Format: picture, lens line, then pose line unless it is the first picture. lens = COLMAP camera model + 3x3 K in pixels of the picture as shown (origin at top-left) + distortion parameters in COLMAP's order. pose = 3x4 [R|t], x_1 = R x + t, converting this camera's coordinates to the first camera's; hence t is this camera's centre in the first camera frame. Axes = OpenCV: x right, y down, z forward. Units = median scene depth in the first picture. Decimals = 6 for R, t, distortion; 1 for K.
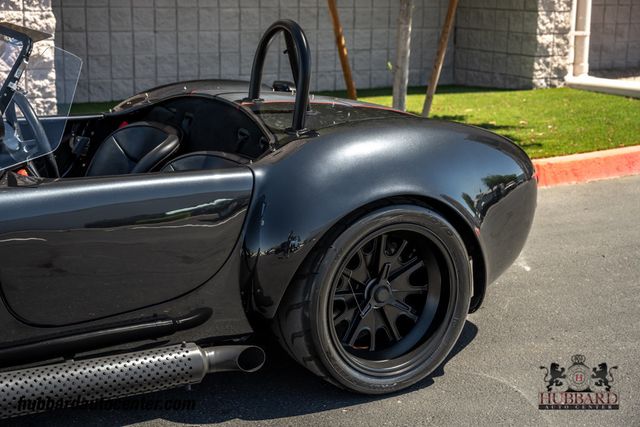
lens RADIAL K [[1023.5, 0, 310.0], [0, 1023.5, 214.3], [0, 0, 1]] dist [0.025489, 0.000000]
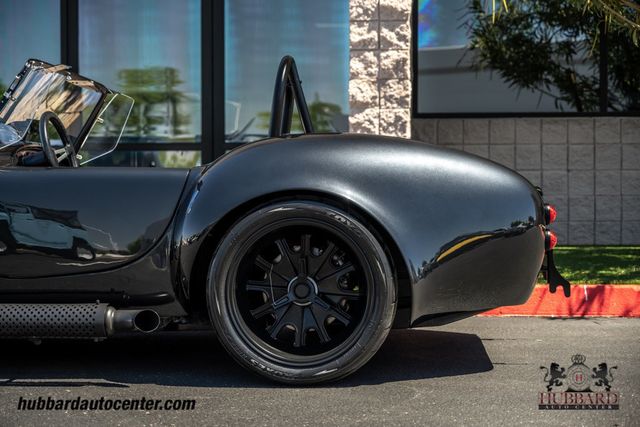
lens RADIAL K [[1301.9, 0, 320.9], [0, 1301.9, 214.6], [0, 0, 1]] dist [0.037676, 0.000000]
pose [[0.827604, -0.009731, -0.561228, 0.314191], [-0.110250, 0.977556, -0.179528, 0.089409], [0.550378, 0.210453, 0.807956, -0.032379]]
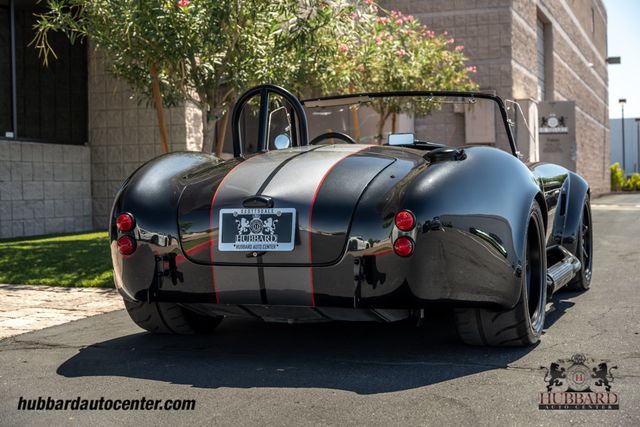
lens RADIAL K [[1124.4, 0, 319.3], [0, 1124.4, 215.6], [0, 0, 1]] dist [0.087661, 0.000000]
pose [[0.733544, -0.047486, 0.677981, -0.626966], [0.188174, 0.972749, -0.135464, 0.087358], [-0.653073, 0.226947, 0.722489, -0.080299]]
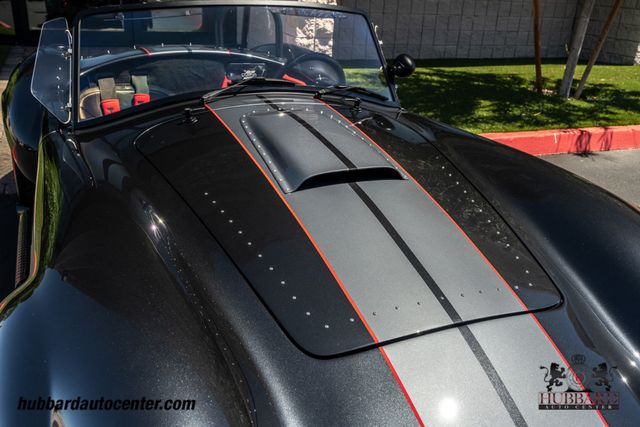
lens RADIAL K [[587.0, 0, 320.6], [0, 587.0, 214.6], [0, 0, 1]] dist [-0.002425, 0.000000]
pose [[0.992004, 0.077806, -0.099375, -0.136125], [-0.060733, 0.984498, 0.164548, -0.024685], [0.110637, -0.157197, 0.981350, 0.105373]]
